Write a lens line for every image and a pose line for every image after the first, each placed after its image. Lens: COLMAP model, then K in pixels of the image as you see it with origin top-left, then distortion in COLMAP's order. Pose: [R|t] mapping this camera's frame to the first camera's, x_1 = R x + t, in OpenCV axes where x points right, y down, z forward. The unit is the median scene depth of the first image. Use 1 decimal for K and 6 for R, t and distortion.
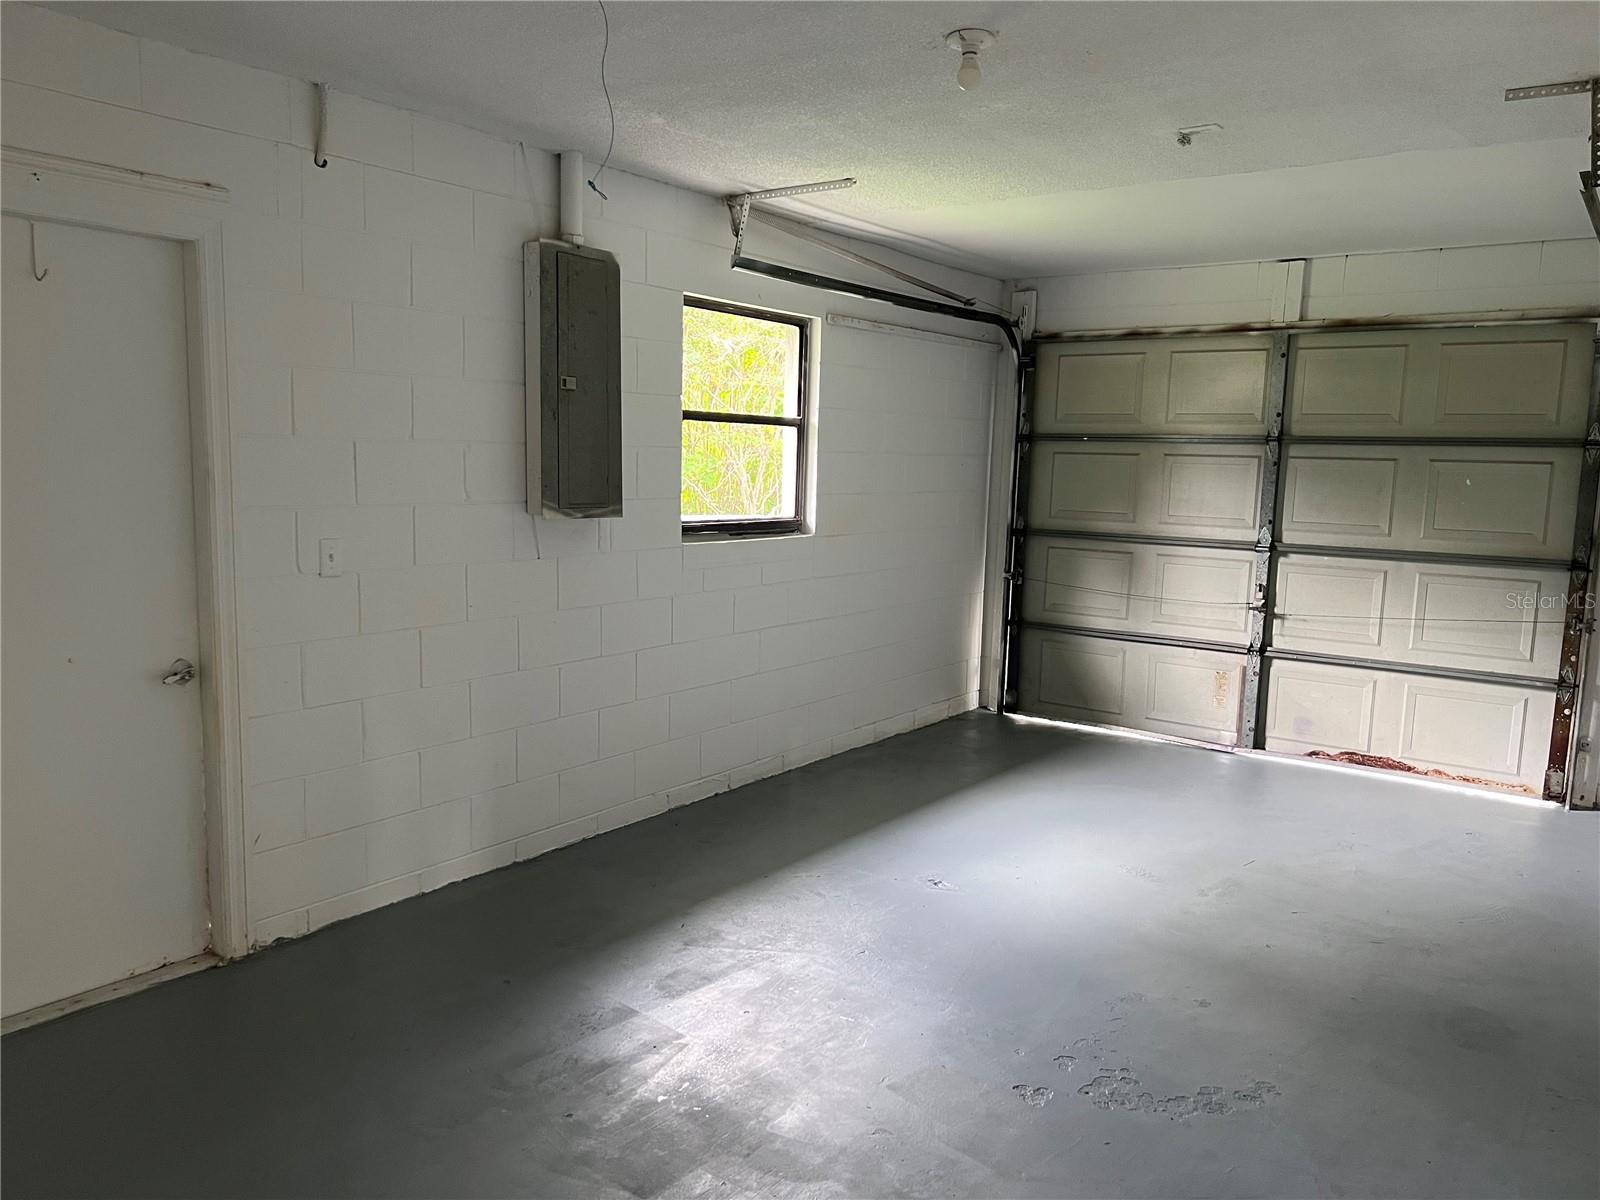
lens RADIAL K [[1201.3, 0, 798.3], [0, 1201.3, 605.7], [0, 0, 1]] dist [0.054262, -0.067523]
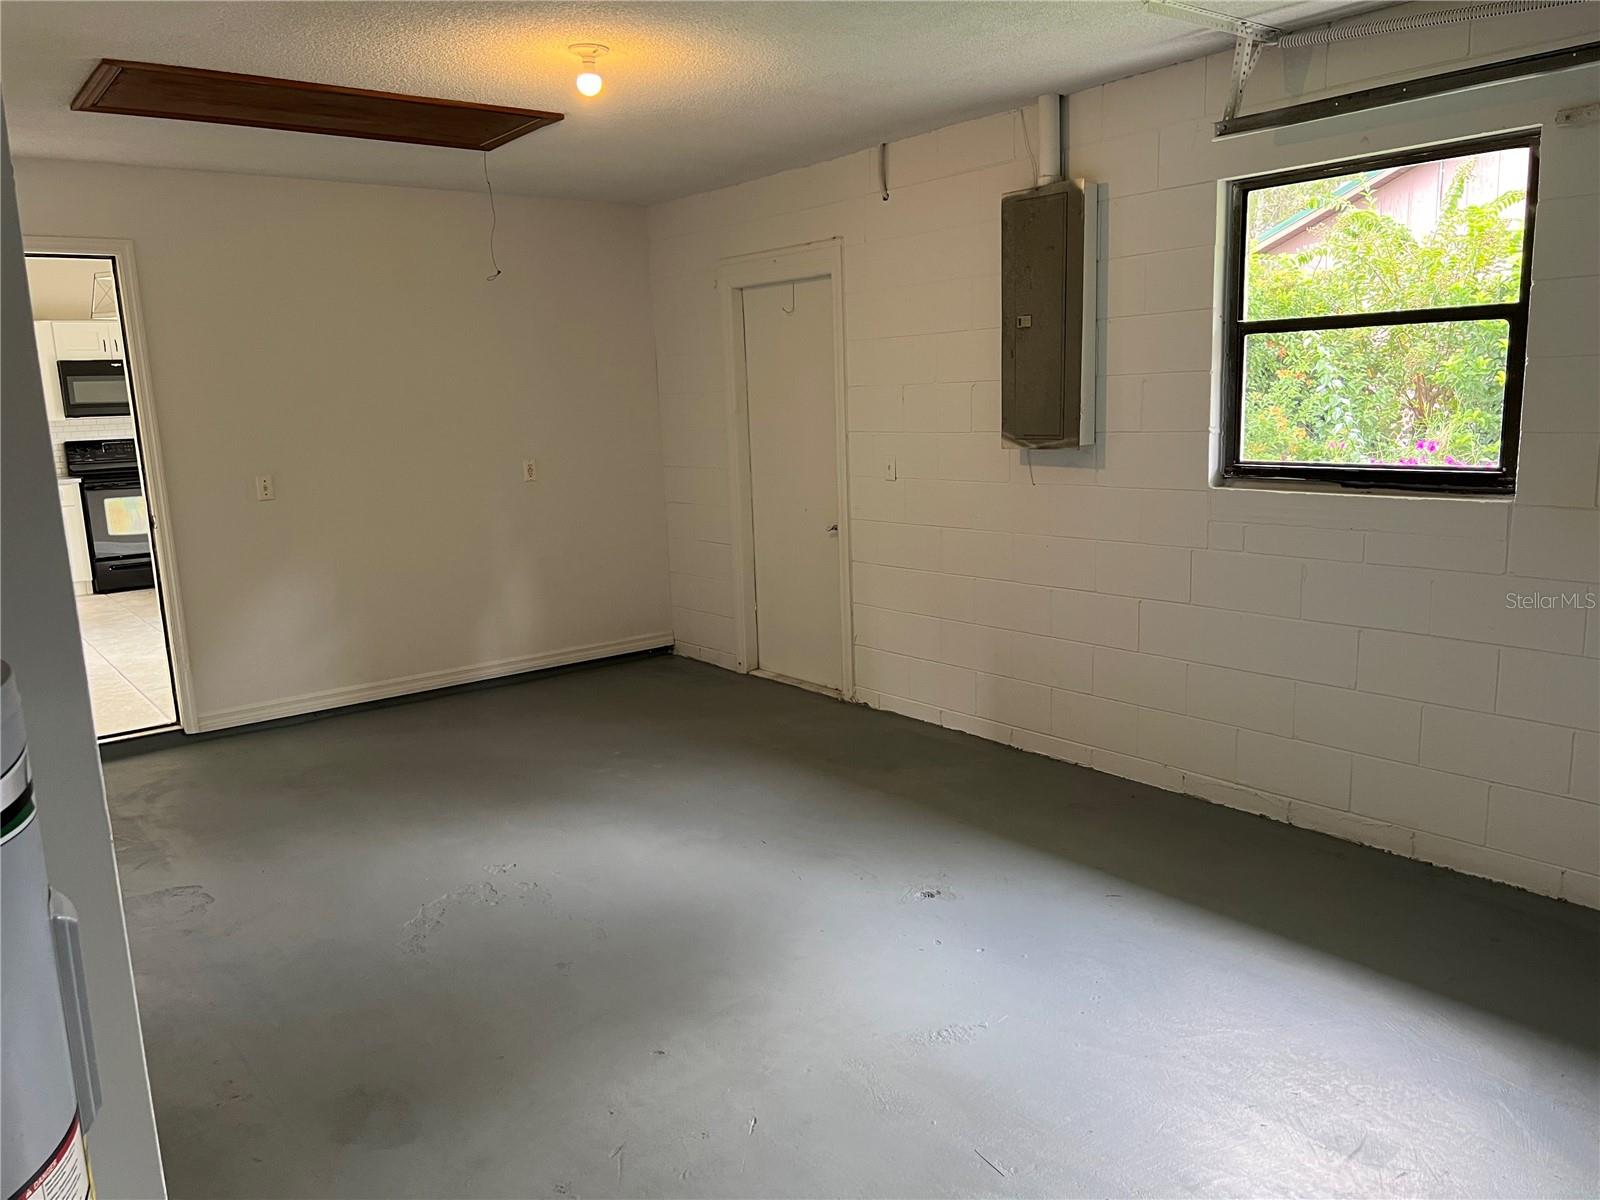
lens RADIAL K [[1201.3, 0, 798.3], [0, 1201.3, 605.7], [0, 0, 1]] dist [0.054262, -0.067523]
pose [[-0.262836, 0.165952, -0.950462, 0.891198], [-0.081560, 0.977750, 0.193271, -0.123693], [0.961387, 0.128318, -0.243452, 1.059150]]
